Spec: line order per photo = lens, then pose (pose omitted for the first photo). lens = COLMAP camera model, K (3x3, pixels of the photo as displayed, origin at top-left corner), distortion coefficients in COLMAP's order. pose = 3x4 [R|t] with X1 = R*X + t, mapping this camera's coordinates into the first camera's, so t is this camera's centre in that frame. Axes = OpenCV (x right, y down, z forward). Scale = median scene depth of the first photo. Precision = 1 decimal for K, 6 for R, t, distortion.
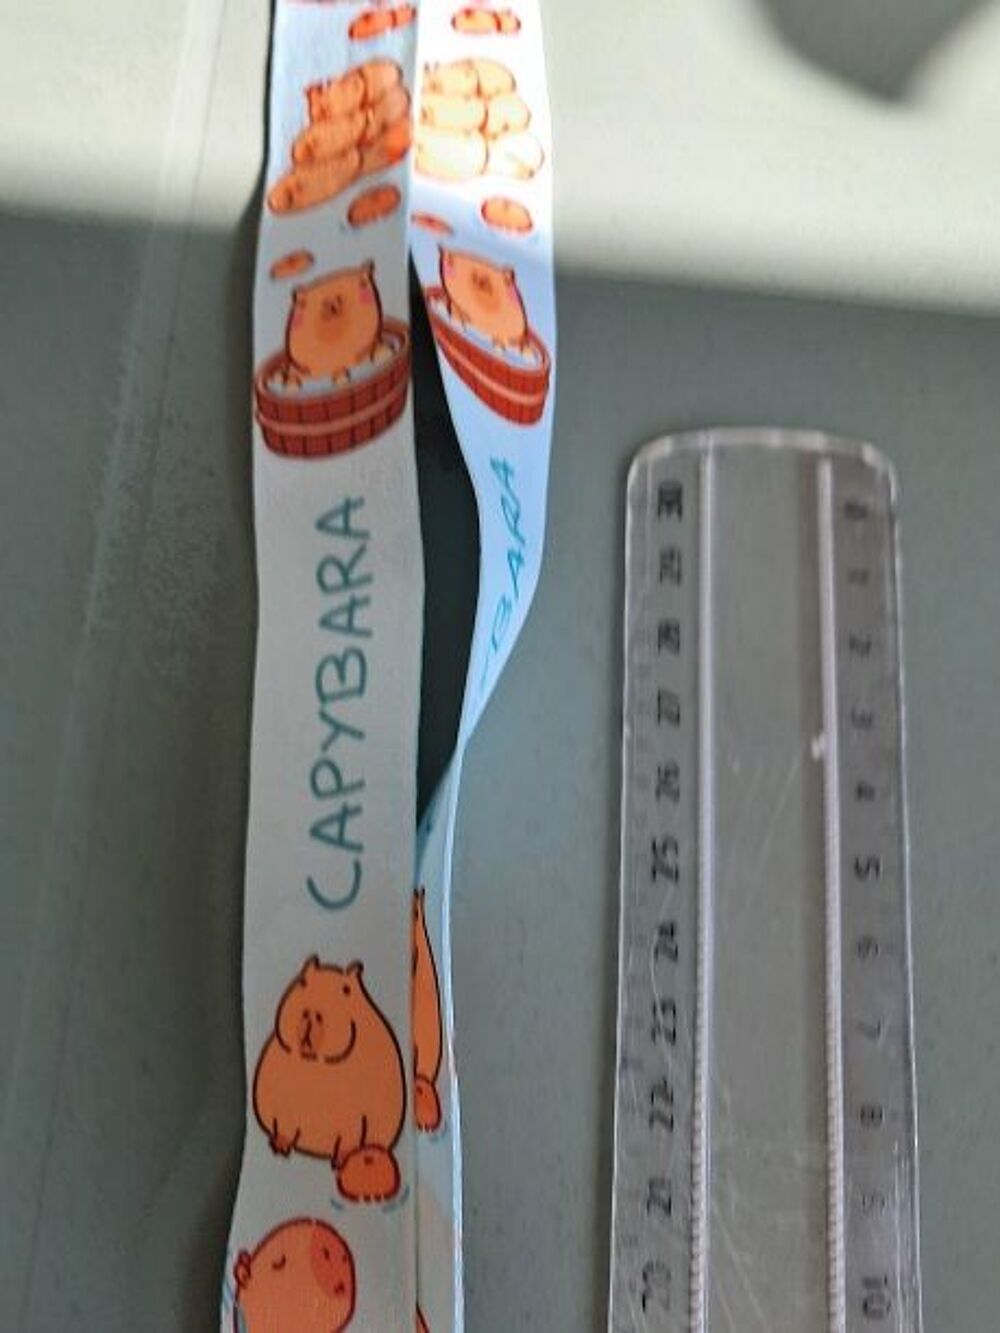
lens RADIAL K [[1117.9, 0, 413.8], [0, 1117.9, 665.2], [0, 0, 1]] dist [0.058867, -0.002877]
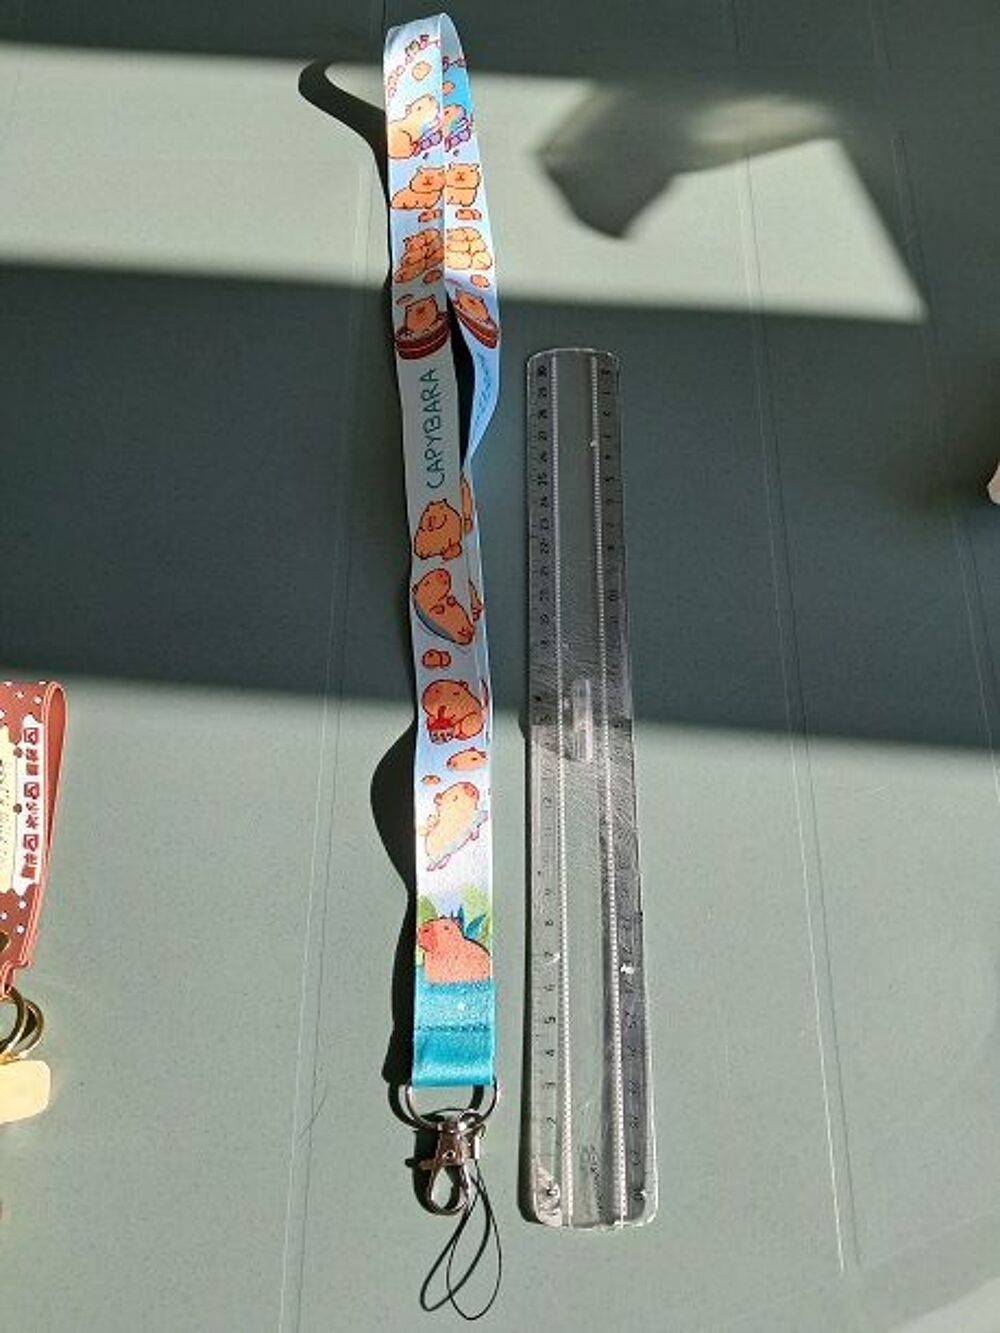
lens RADIAL K [[1033.4, 0, 500.0], [0, 1033.4, 666.5], [0, 0, 1]] dist [0.078911, -0.004410]
pose [[0.997081, -0.059180, 0.048245, -0.052348], [0.063431, 0.993740, -0.091959, 0.848143], [-0.042500, 0.094750, 0.994593, -1.586424]]
